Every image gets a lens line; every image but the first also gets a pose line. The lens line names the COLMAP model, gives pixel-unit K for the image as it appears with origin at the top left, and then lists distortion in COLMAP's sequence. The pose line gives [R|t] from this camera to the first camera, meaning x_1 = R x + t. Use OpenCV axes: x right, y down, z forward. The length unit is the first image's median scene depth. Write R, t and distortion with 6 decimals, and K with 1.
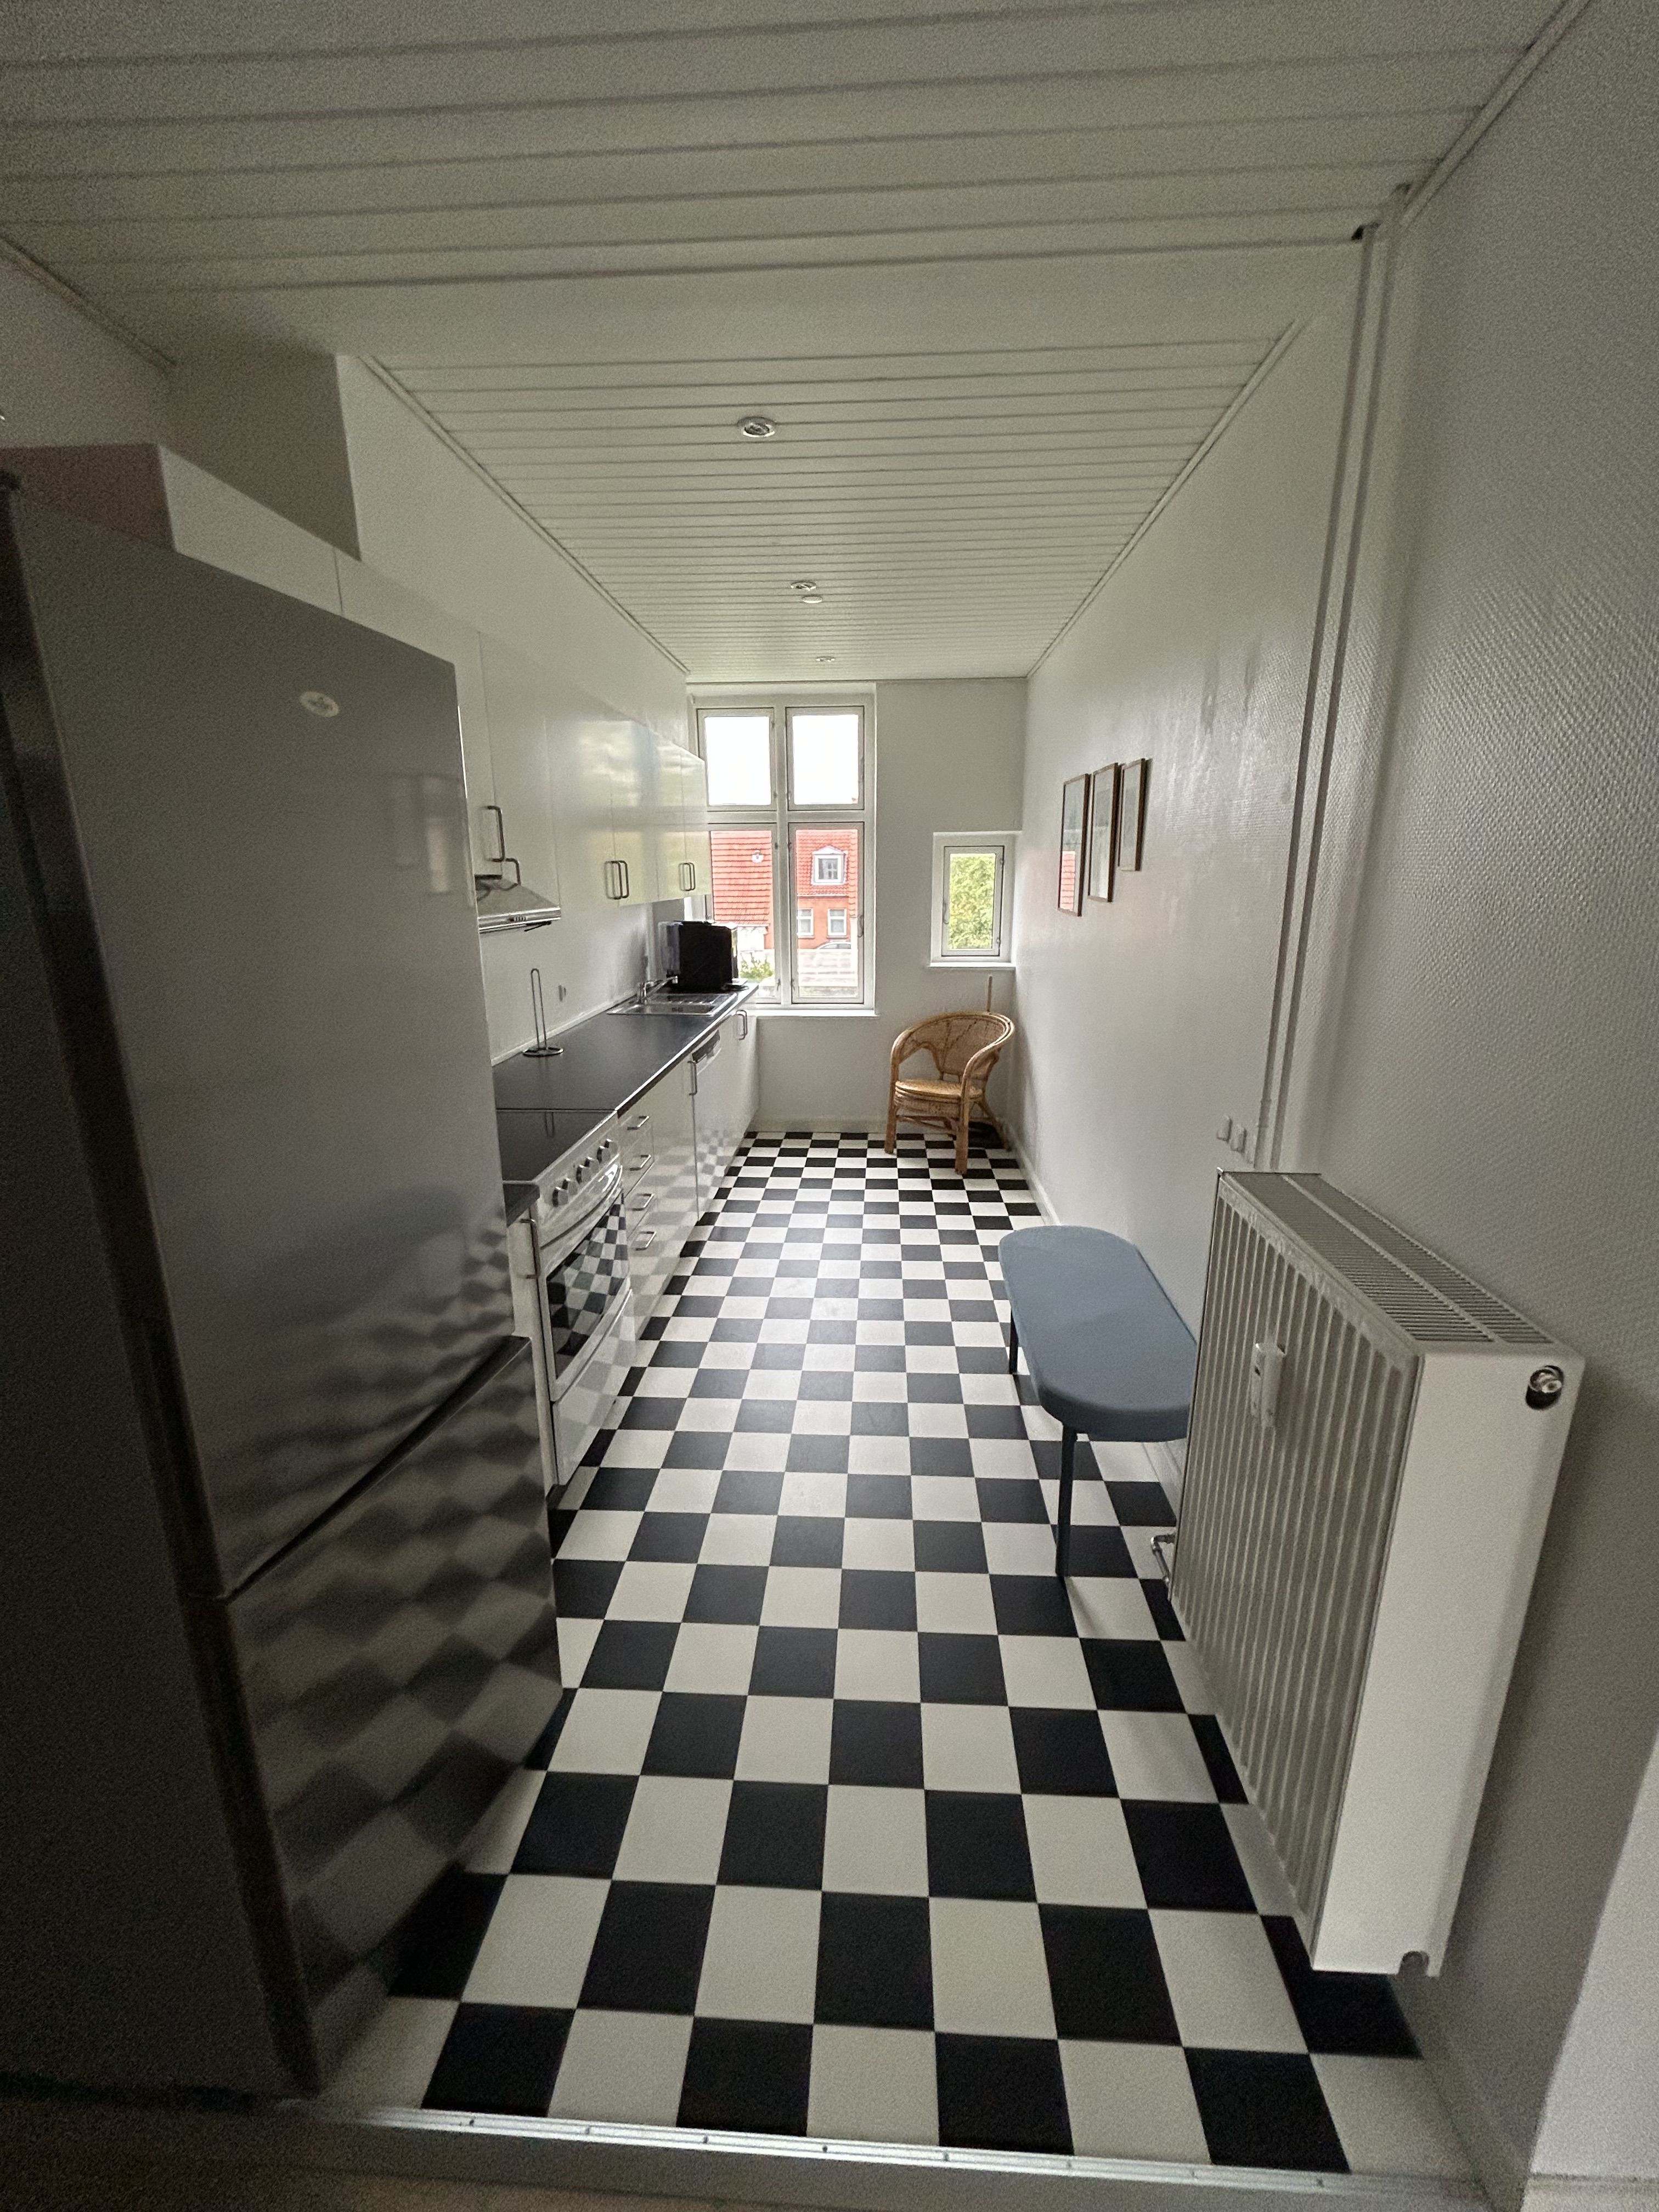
lens RADIAL K [[881.1, 0, 841.6], [0, 881.1, 1102.7], [0, 0, 1]] dist [-0.018869, 0.001045]
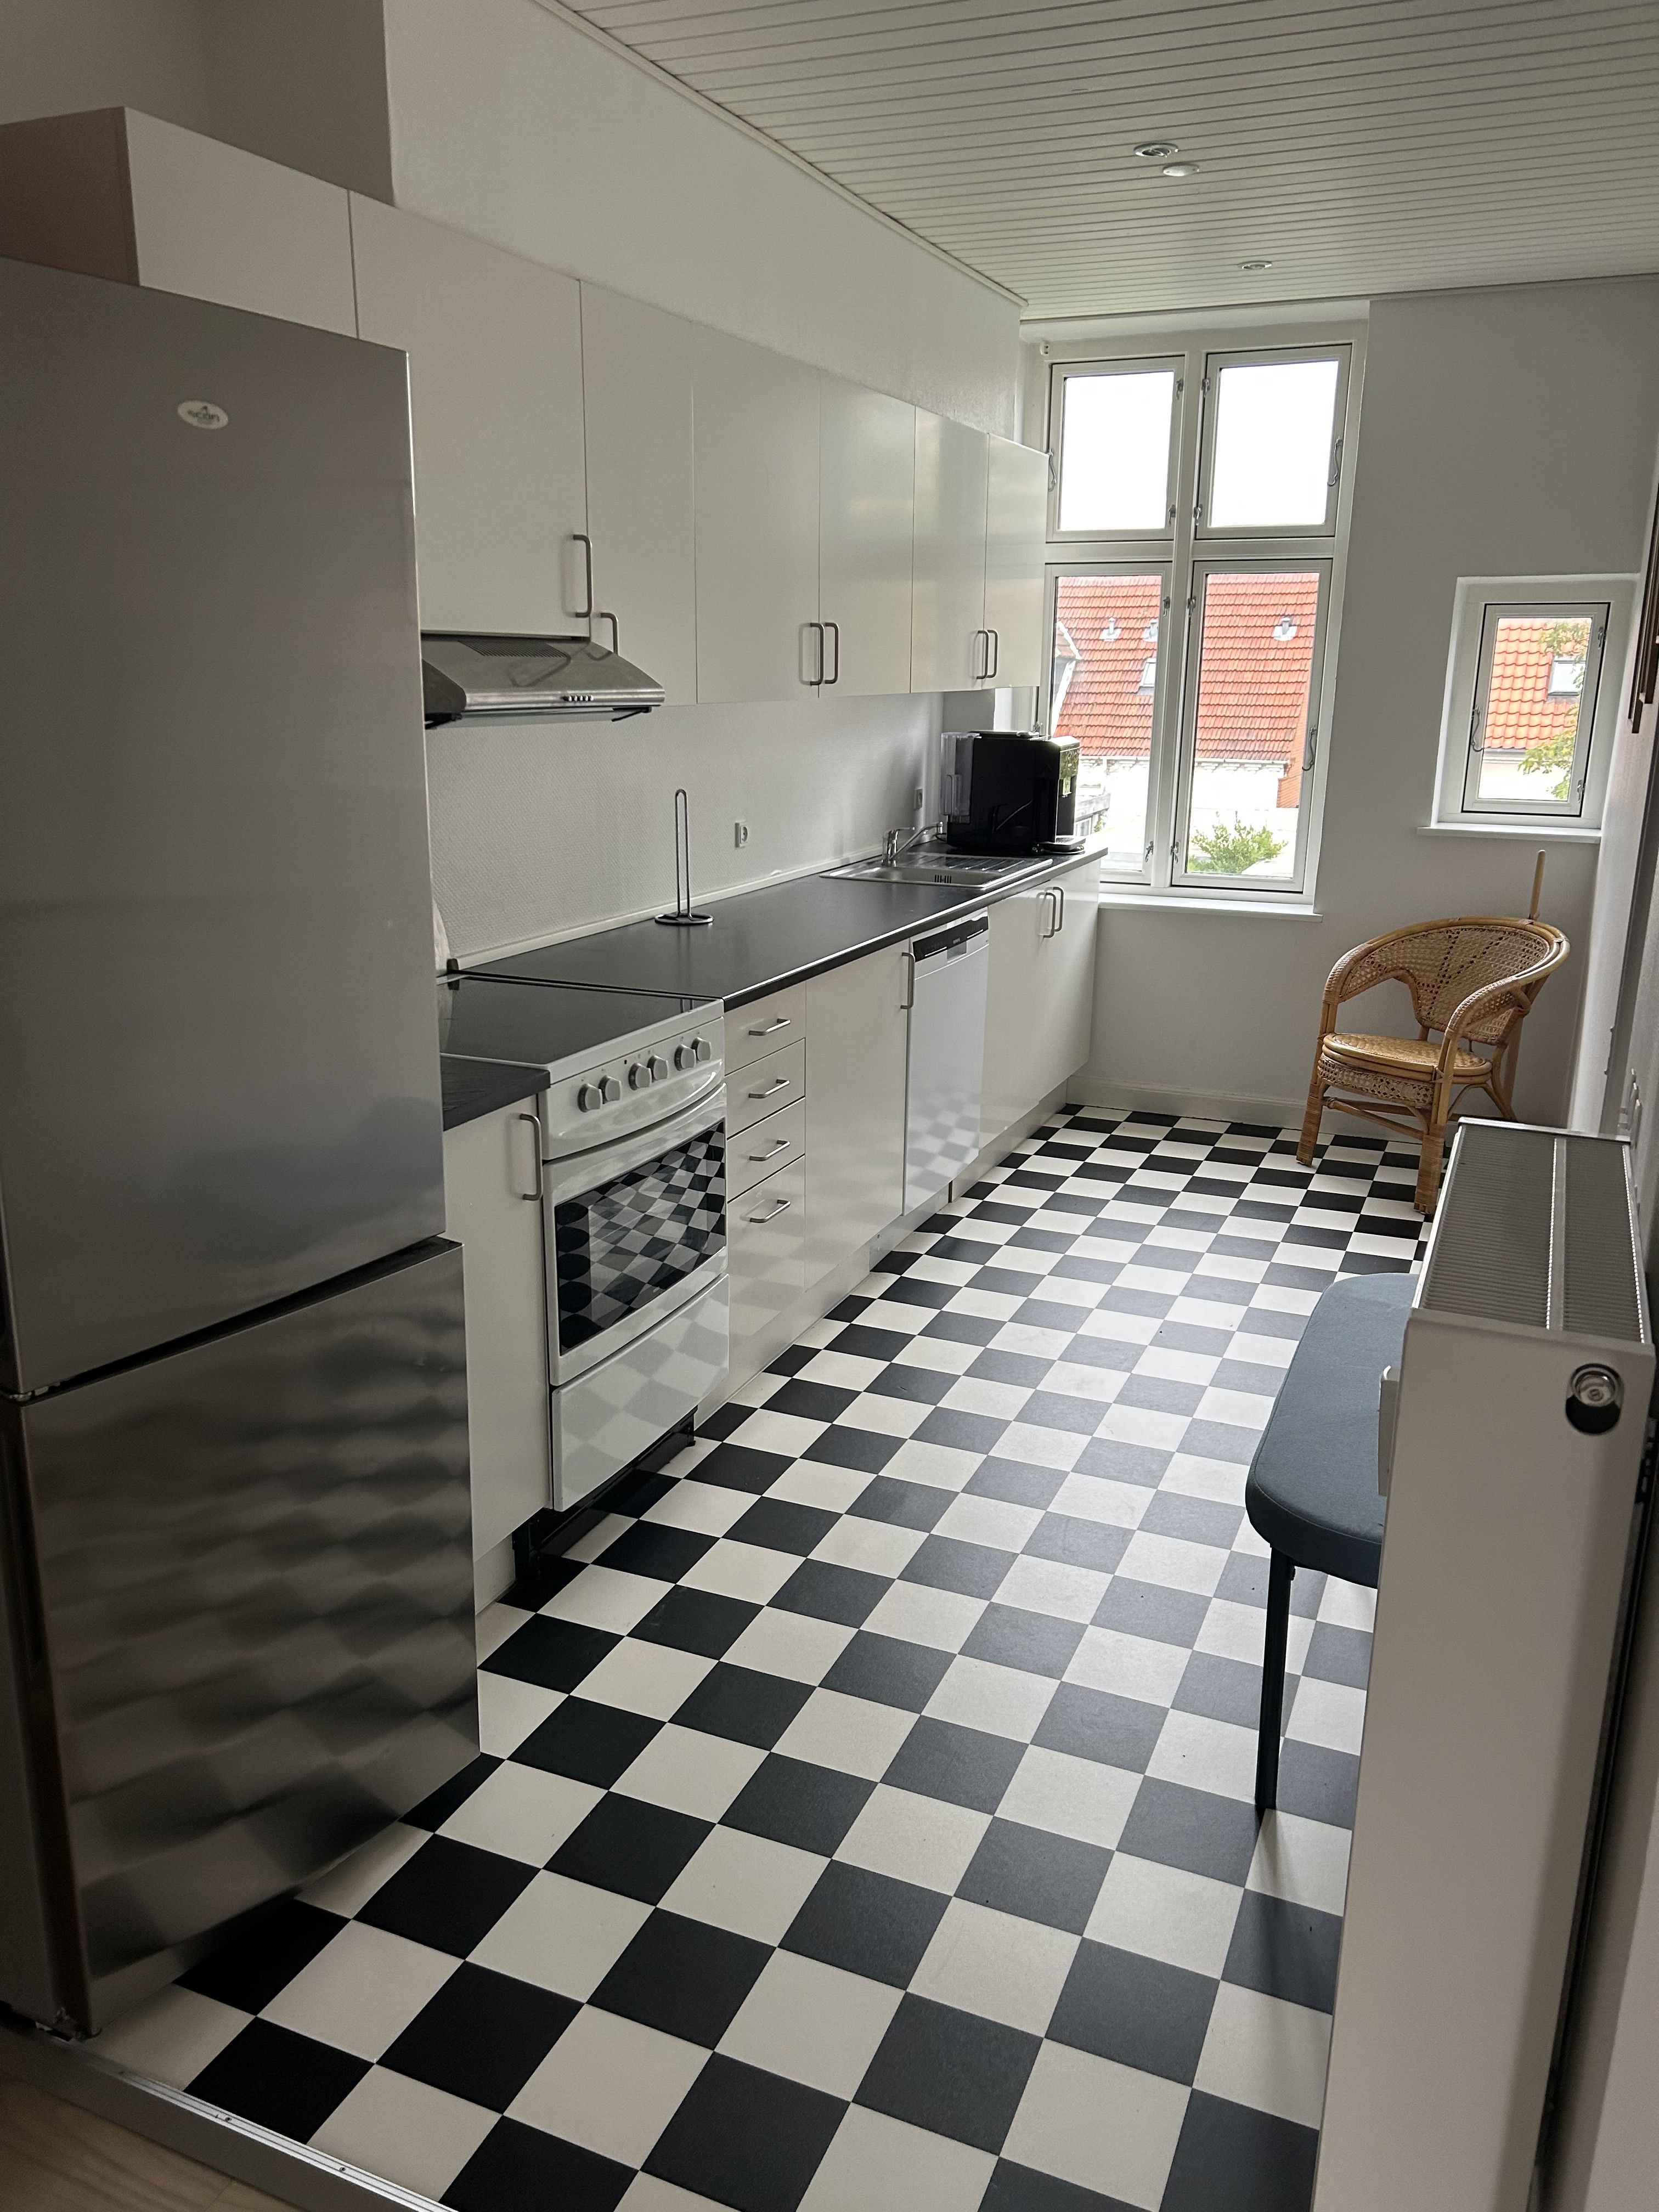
lens RADIAL K [[1632.4, 0, 823.4], [0, 1632.4, 1124.3], [0, 0, 1]] dist [0.005188, -0.033868]
pose [[0.934193, 0.106465, -0.340511, 0.121447], [-0.099766, 0.994316, 0.037179, 0.025007], [0.342534, -0.000761, 0.939505, -0.063257]]
